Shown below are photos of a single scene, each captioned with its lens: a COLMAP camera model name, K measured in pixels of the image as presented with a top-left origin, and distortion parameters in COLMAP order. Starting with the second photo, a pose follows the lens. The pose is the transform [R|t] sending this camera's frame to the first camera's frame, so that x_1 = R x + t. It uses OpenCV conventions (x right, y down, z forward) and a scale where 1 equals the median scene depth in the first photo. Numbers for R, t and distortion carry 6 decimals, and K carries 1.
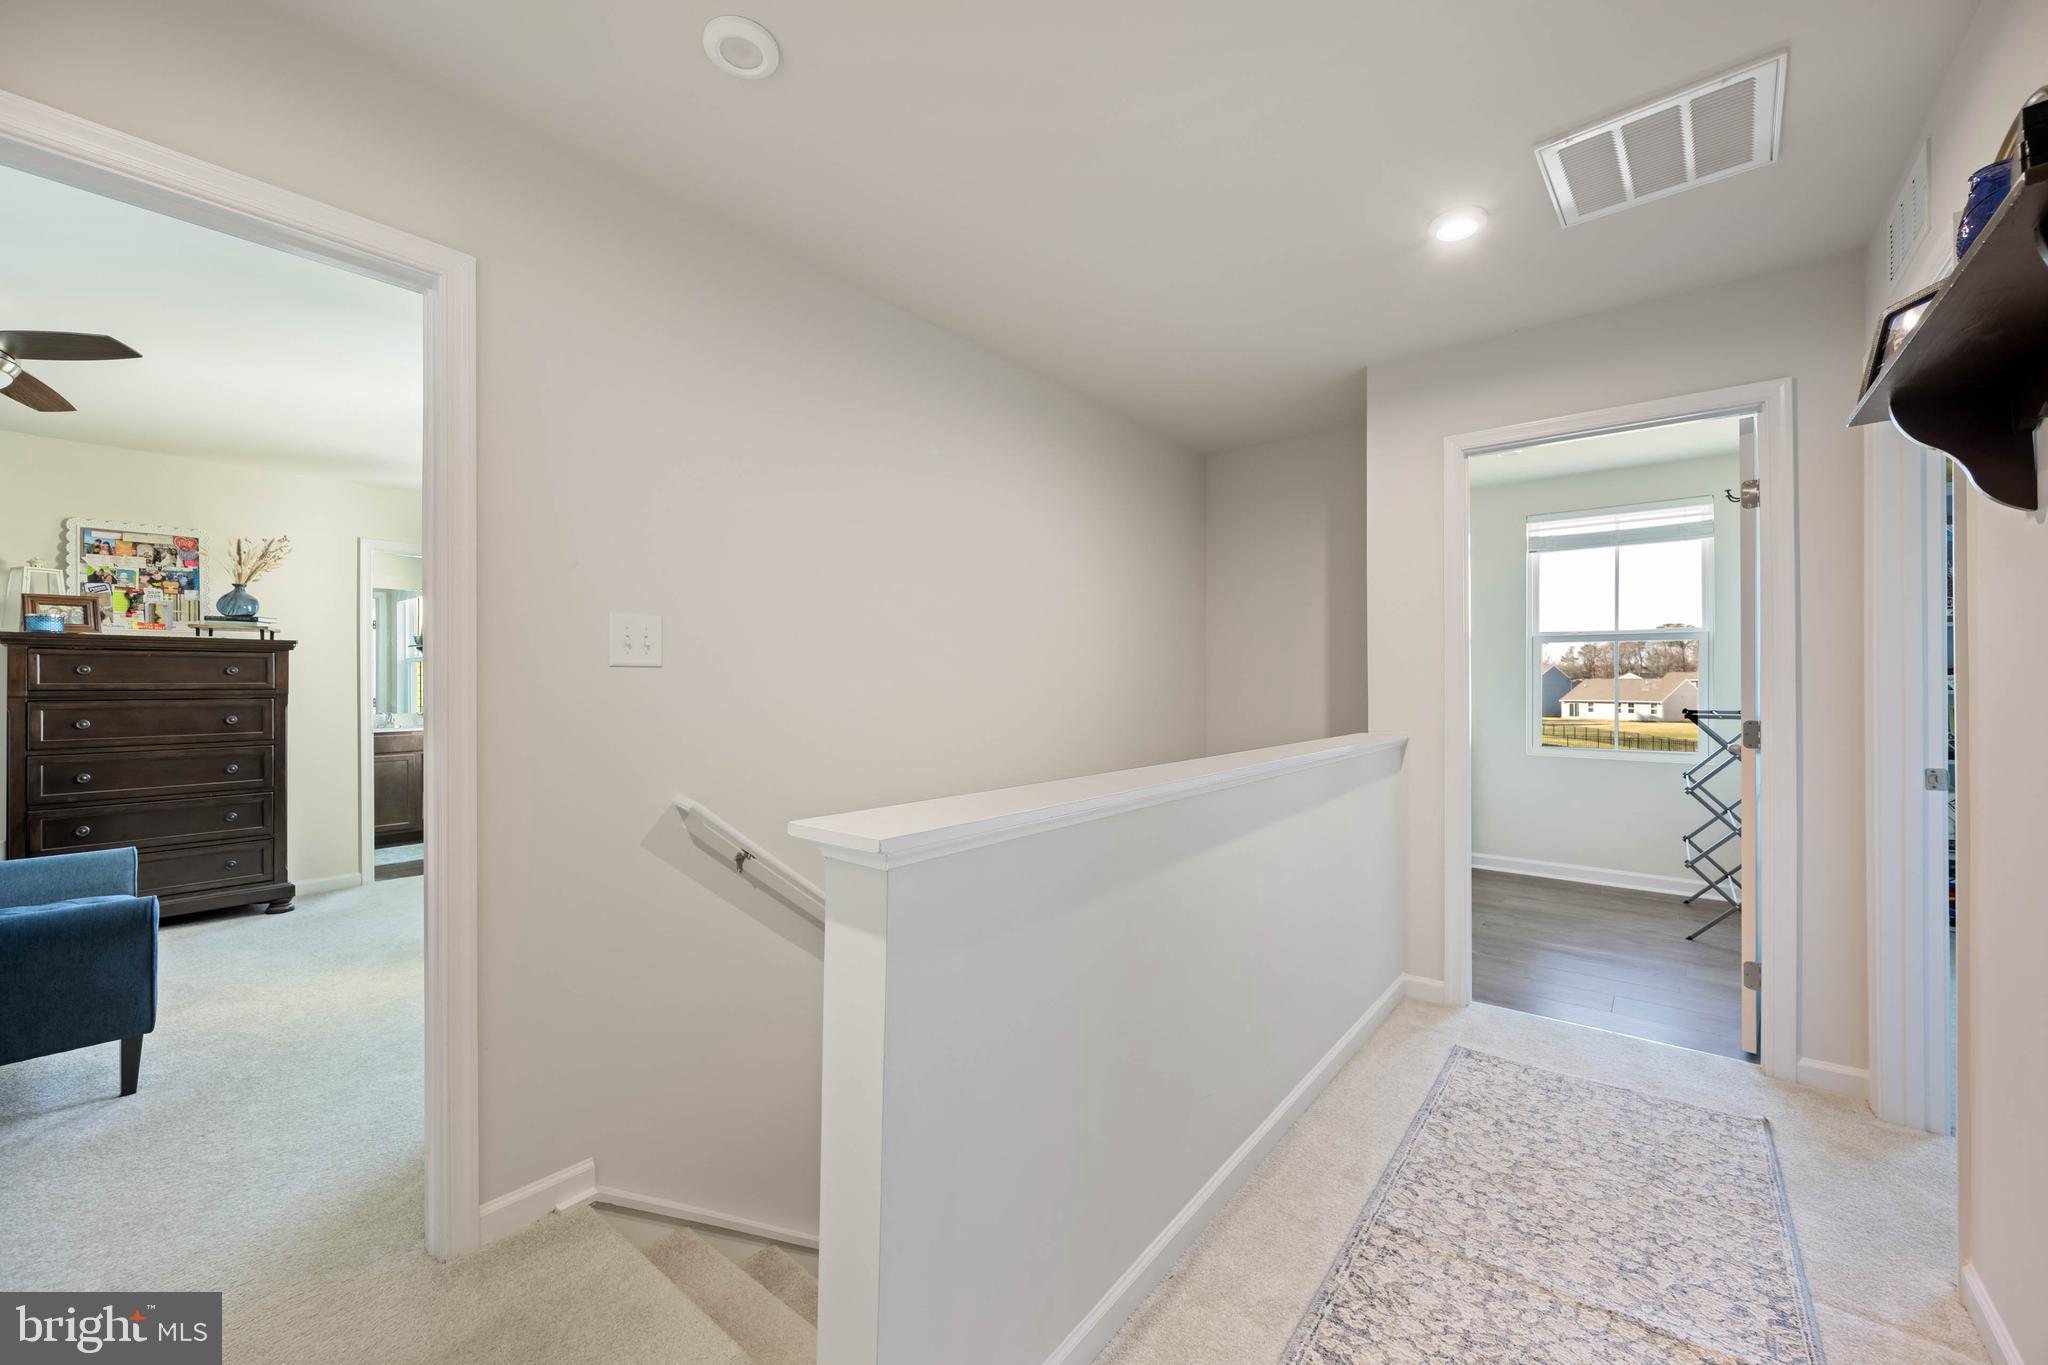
lens RADIAL K [[803.6, 0, 1024.9], [0, 803.6, 681.0], [0, 0, 1]] dist [0.006199, -0.001431]
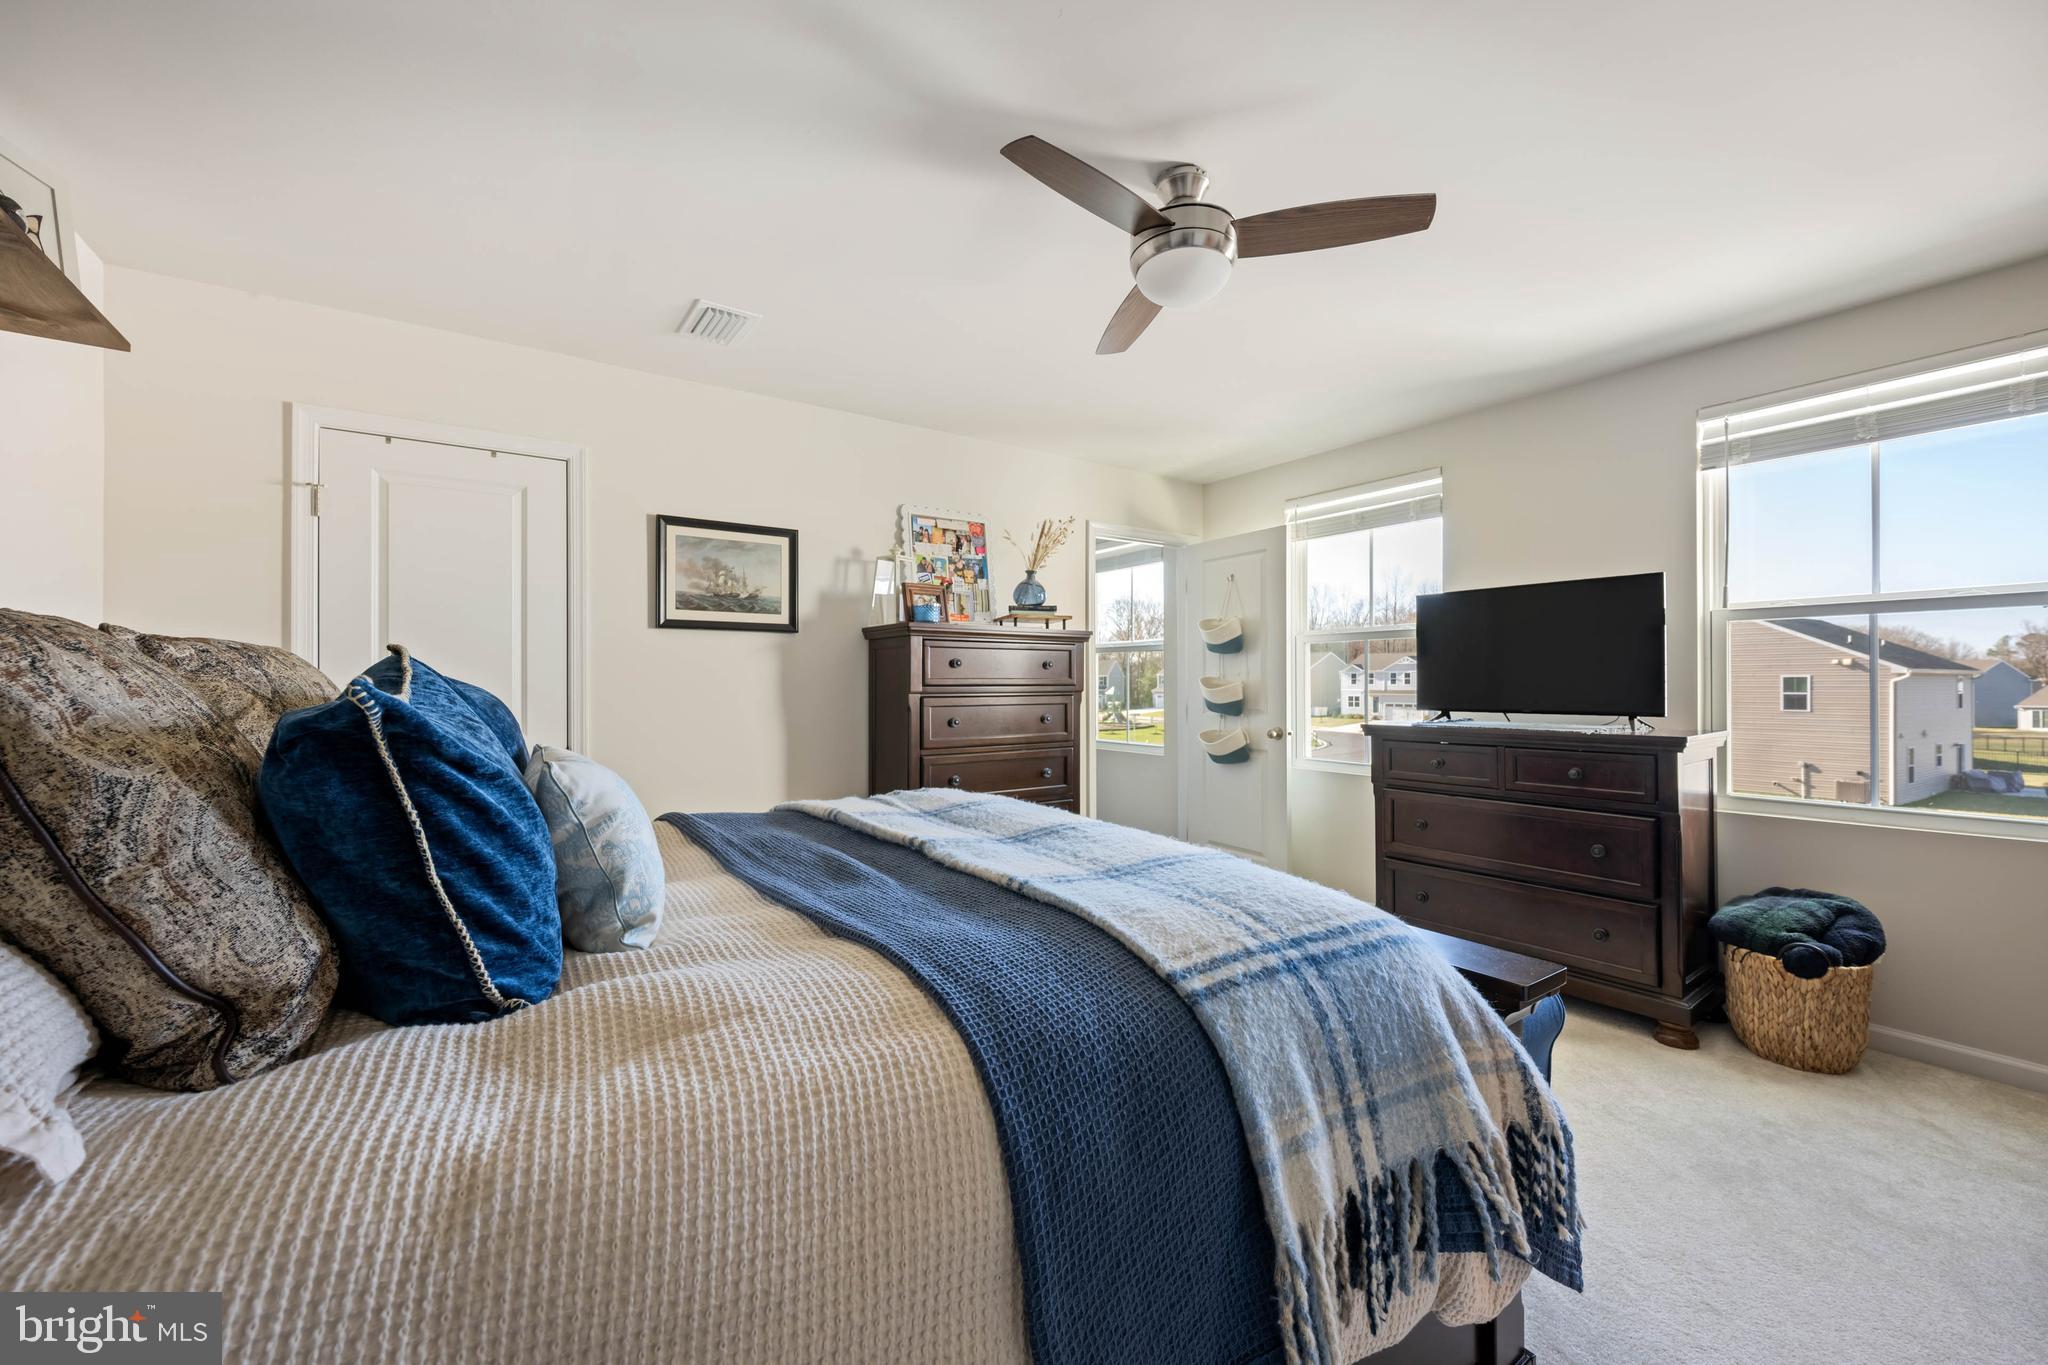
lens RADIAL K [[803.6, 0, 1024.6], [0, 803.6, 676.1], [0, 0, 1]] dist [0.006199, -0.001431]
pose [[0.960434, -0.000719, -0.278508, -0.732067], [-0.000783, 0.999986, -0.005282, 0.004993], [0.278508, 0.005291, 0.960419, 0.120971]]
